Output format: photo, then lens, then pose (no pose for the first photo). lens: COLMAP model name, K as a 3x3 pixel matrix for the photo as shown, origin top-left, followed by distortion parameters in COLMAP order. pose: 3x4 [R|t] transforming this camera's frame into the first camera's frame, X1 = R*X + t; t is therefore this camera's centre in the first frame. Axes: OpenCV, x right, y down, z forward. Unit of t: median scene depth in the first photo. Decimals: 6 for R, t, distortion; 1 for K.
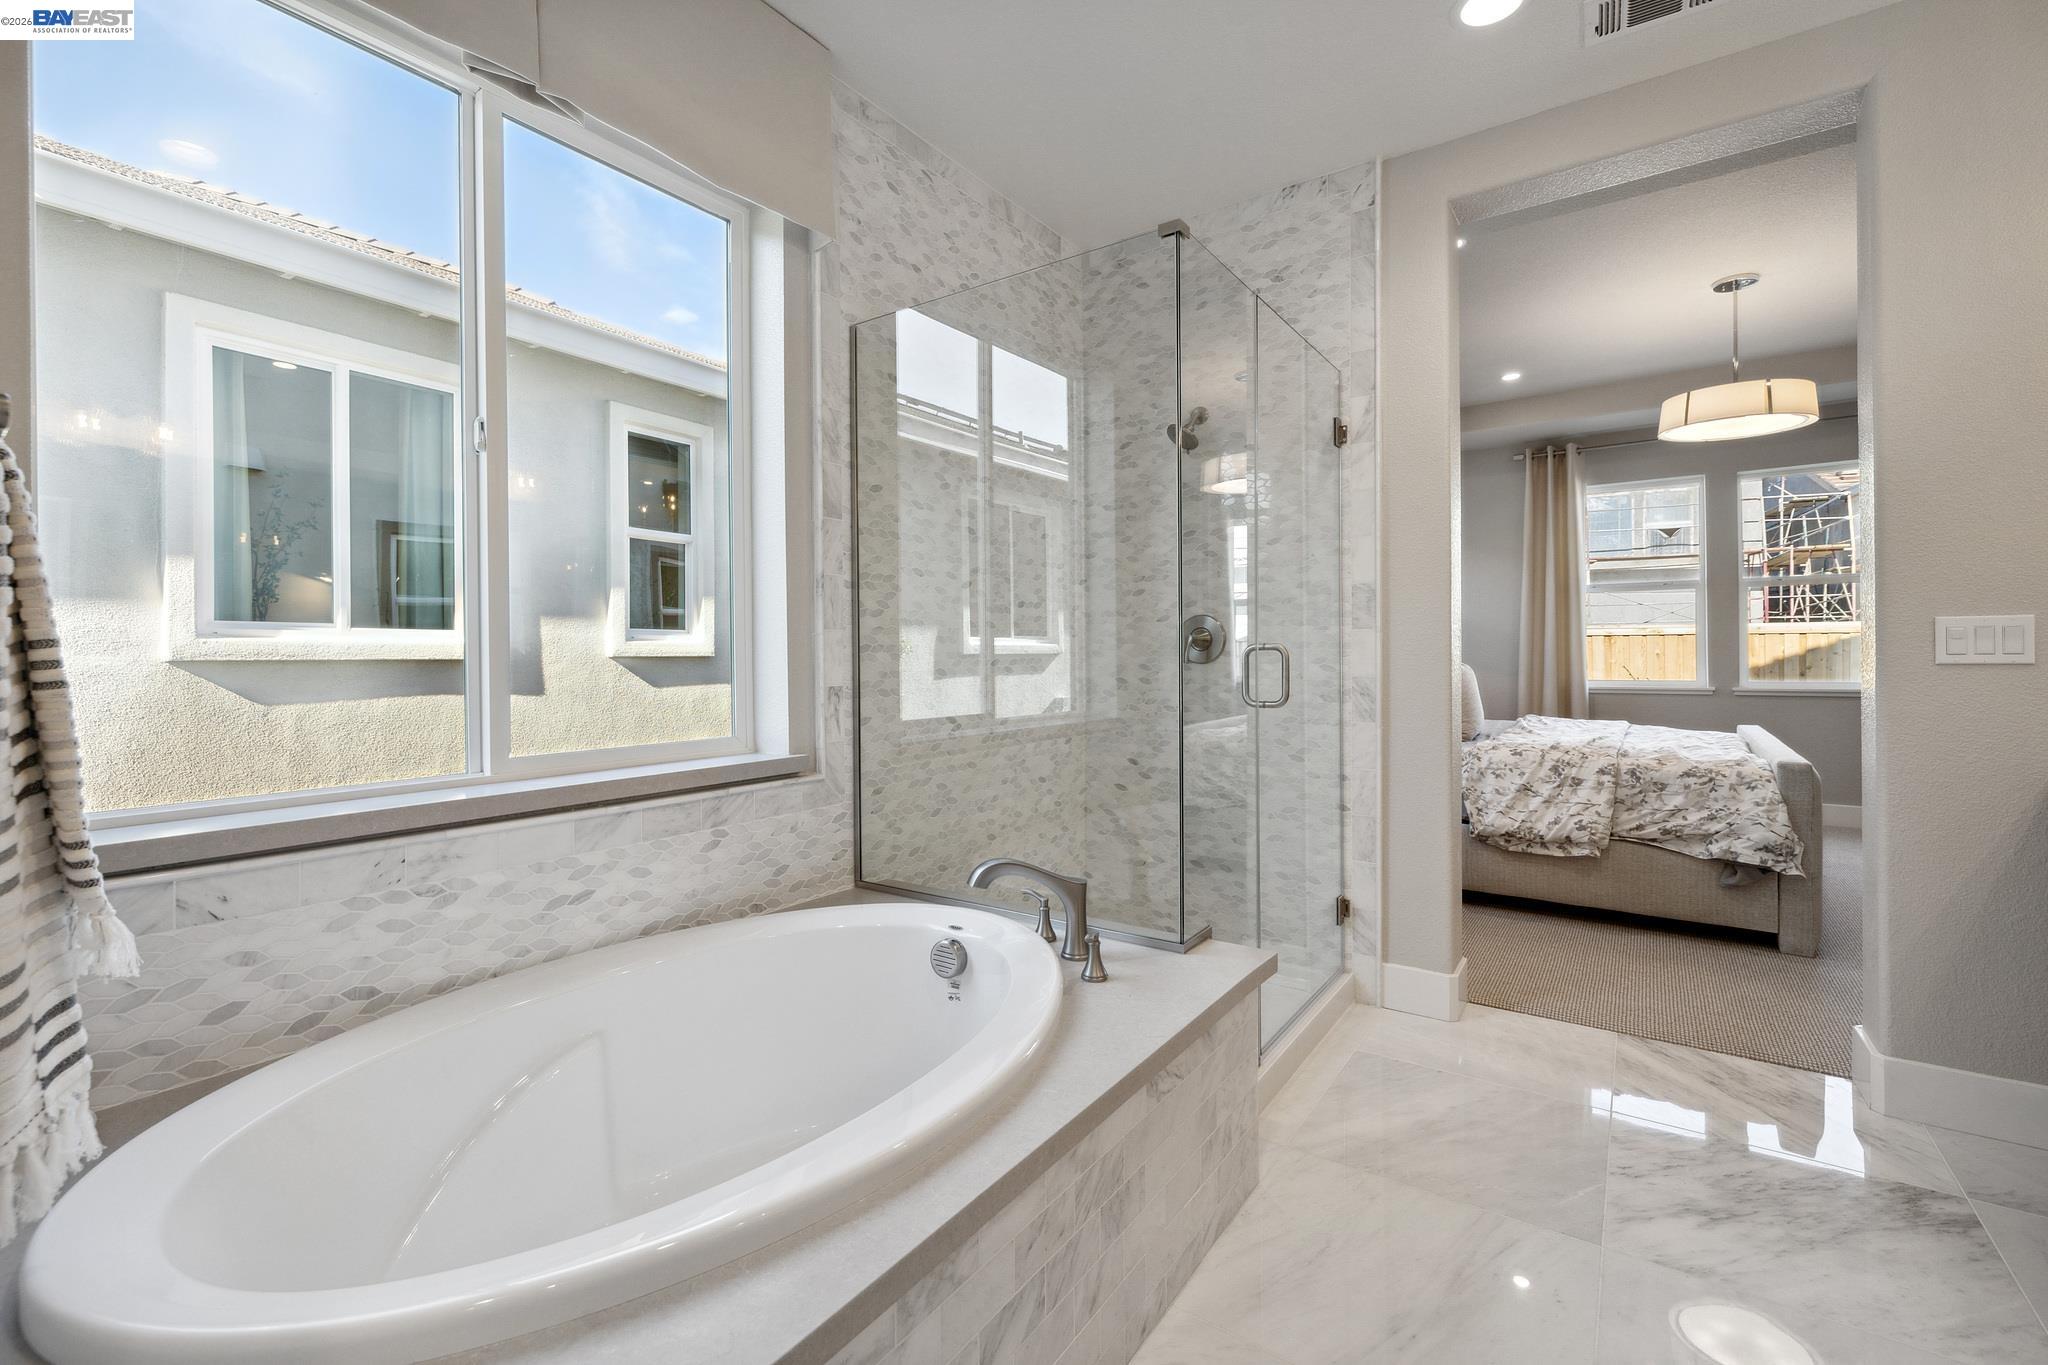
lens RADIAL K [[878.0, 0, 1021.6], [0, 878.0, 654.7], [0, 0, 1]] dist [0.000793, 0.000086]
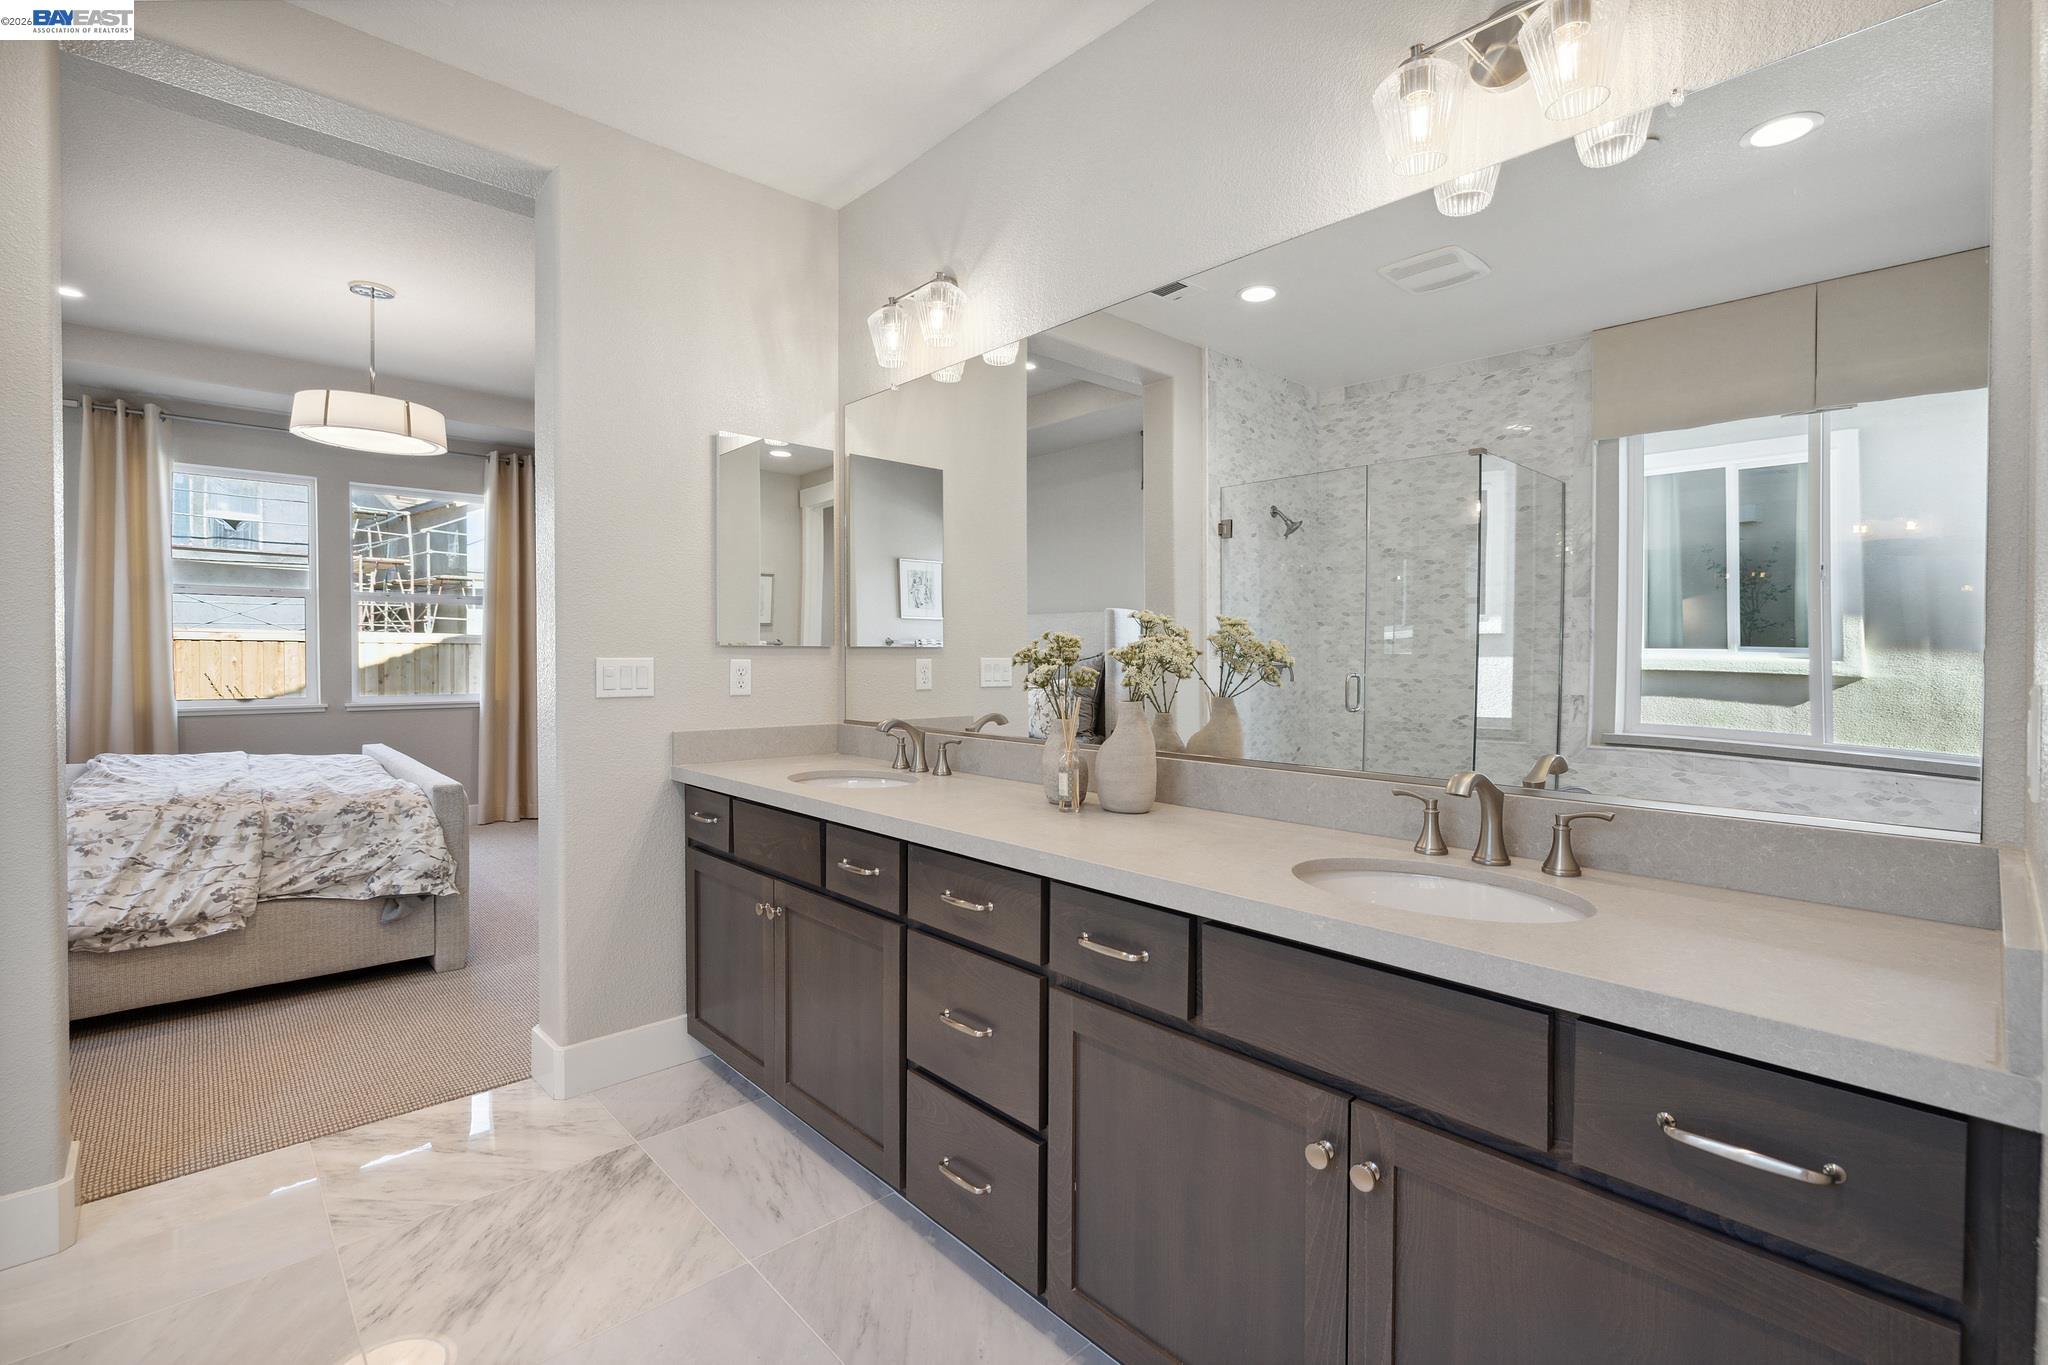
lens RADIAL K [[907.8, 0, 1010.1], [0, 907.8, 673.2], [0, 0, 1]] dist [-0.003034, -0.000459]
pose [[0.215378, -0.010254, 0.976477, -0.013528], [-0.007698, 0.999896, 0.012198, -0.023648], [-0.976500, -0.010144, 0.215277, 0.115106]]
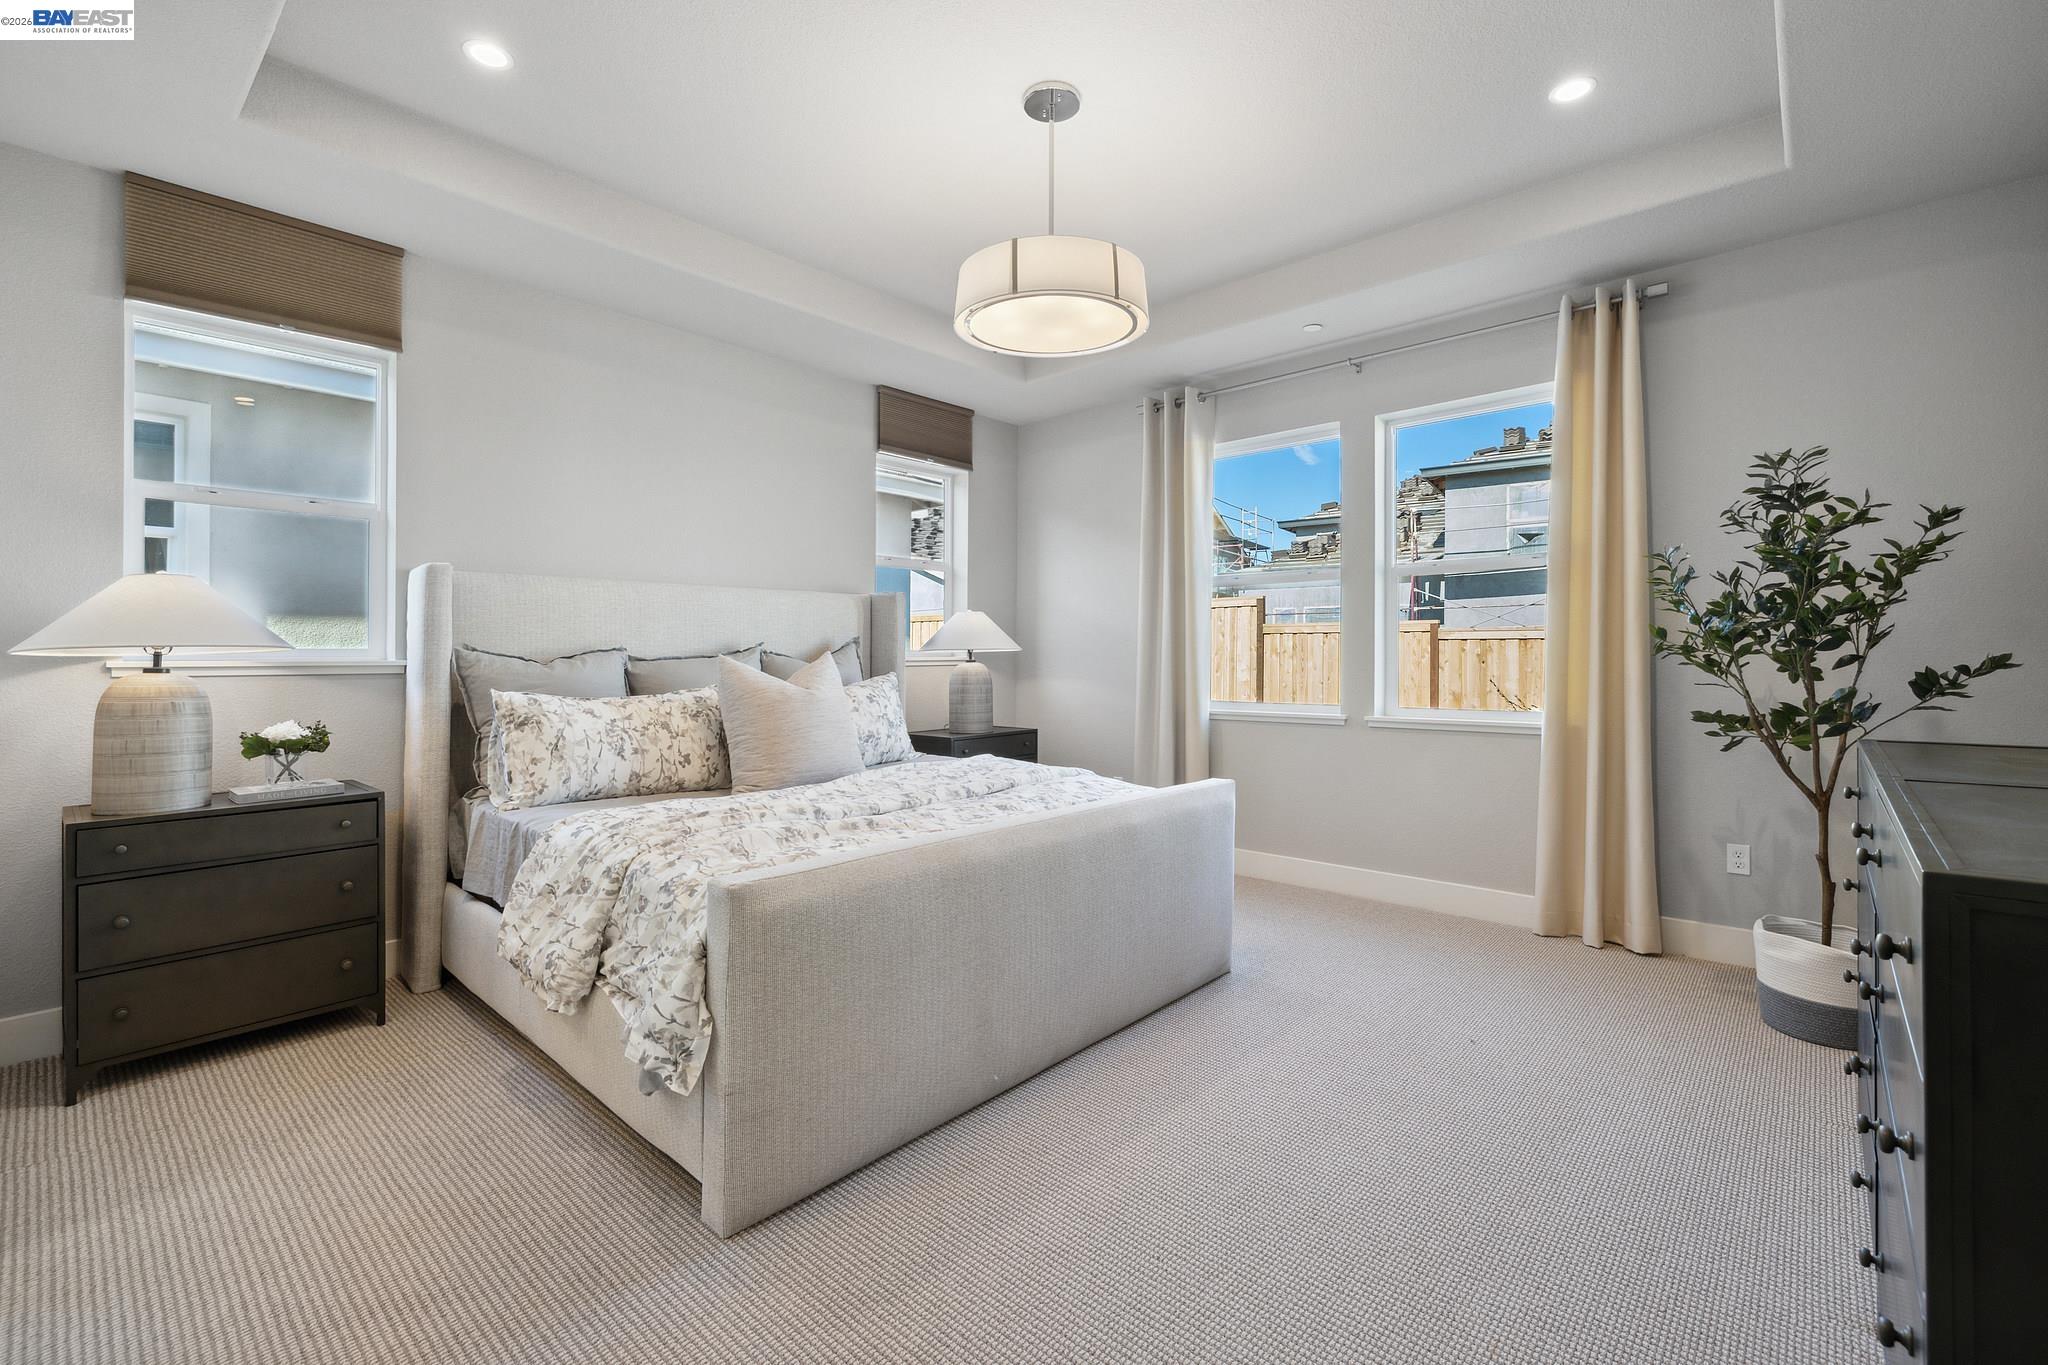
lens RADIAL K [[878.0, 0, 1021.6], [0, 878.0, 654.7], [0, 0, 1]] dist [0.000793, 0.000086]
pose [[0.992851, 0.002642, -0.119328, 1.019658], [-0.002712, 0.999996, -0.000429, -0.021131], [0.119327, 0.000750, 0.992855, 0.414190]]
